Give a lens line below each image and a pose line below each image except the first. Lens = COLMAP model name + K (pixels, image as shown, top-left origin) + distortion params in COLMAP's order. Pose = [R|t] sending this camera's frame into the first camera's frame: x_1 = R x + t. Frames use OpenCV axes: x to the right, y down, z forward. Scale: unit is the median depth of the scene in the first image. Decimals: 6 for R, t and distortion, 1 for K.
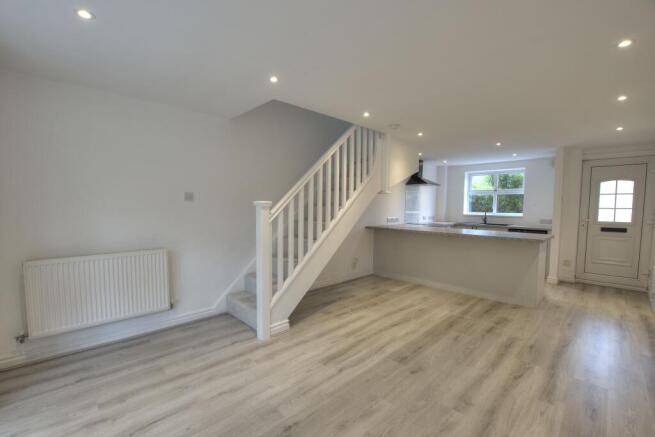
lens RADIAL K [[287.0, 0, 322.0], [0, 287.0, 224.4], [0, 0, 1]] dist [-0.038312, 0.006152]
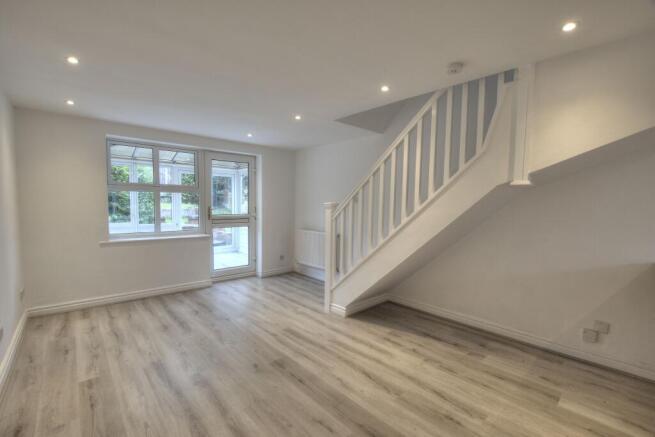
lens RADIAL K [[287.0, 0, 322.0], [0, 287.0, 224.4], [0, 0, 1]] dist [-0.038312, 0.006152]
pose [[-0.027452, 0.063023, -0.997634, 0.935588], [-0.086495, 0.994118, 0.065180, -0.053554], [0.995874, 0.088079, -0.021839, 0.869142]]
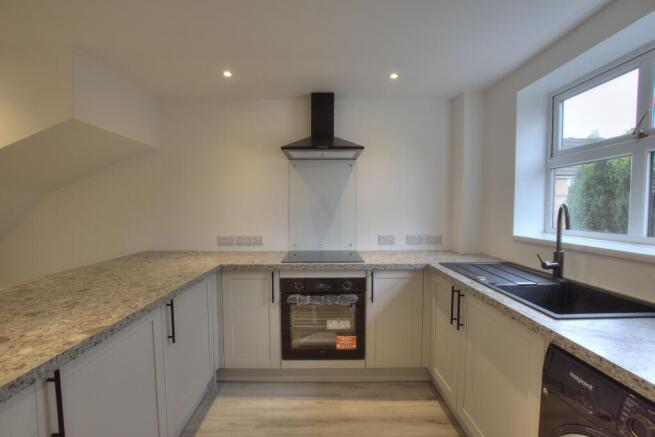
lens RADIAL K [[287.0, 0, 322.0], [0, 287.0, 224.4], [0, 0, 1]] dist [-0.038312, 0.006152]
pose [[0.729652, 0.025948, -0.683326, 1.211310], [-0.036914, 0.999317, -0.001470, -0.085639], [0.682821, 0.026297, 0.730112, 1.410808]]
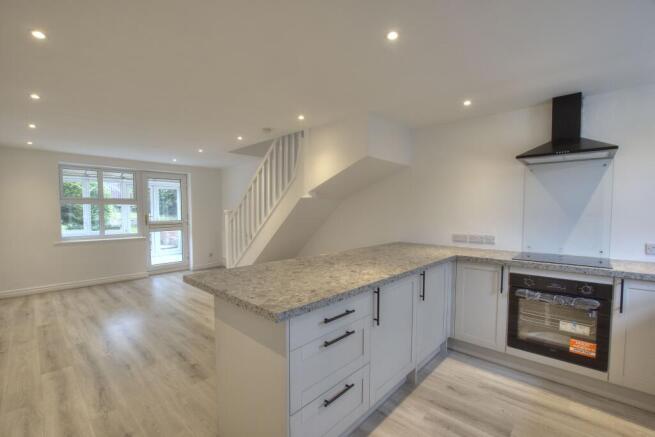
lens RADIAL K [[287.0, 0, 322.0], [0, 287.0, 224.4], [0, 0, 1]] dist [-0.038312, 0.006152]
pose [[0.057996, 0.036875, -0.997636, 1.396728], [-0.068658, 0.997099, 0.032863, -0.076216], [0.995953, 0.066590, 0.060359, 1.287509]]
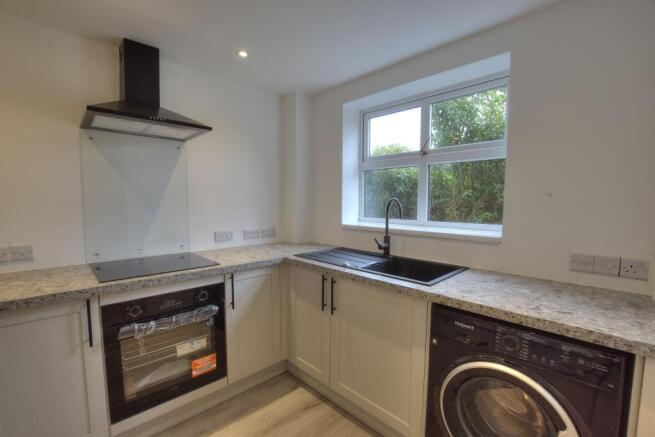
lens RADIAL K [[287.0, 0, 322.0], [0, 287.0, 224.4], [0, 0, 1]] dist [-0.038312, 0.006152]
pose [[0.999906, -0.006266, 0.012206, 1.025301], [0.006140, 0.999928, 0.010315, -0.086628], [-0.012269, -0.010239, 0.999872, 1.400423]]
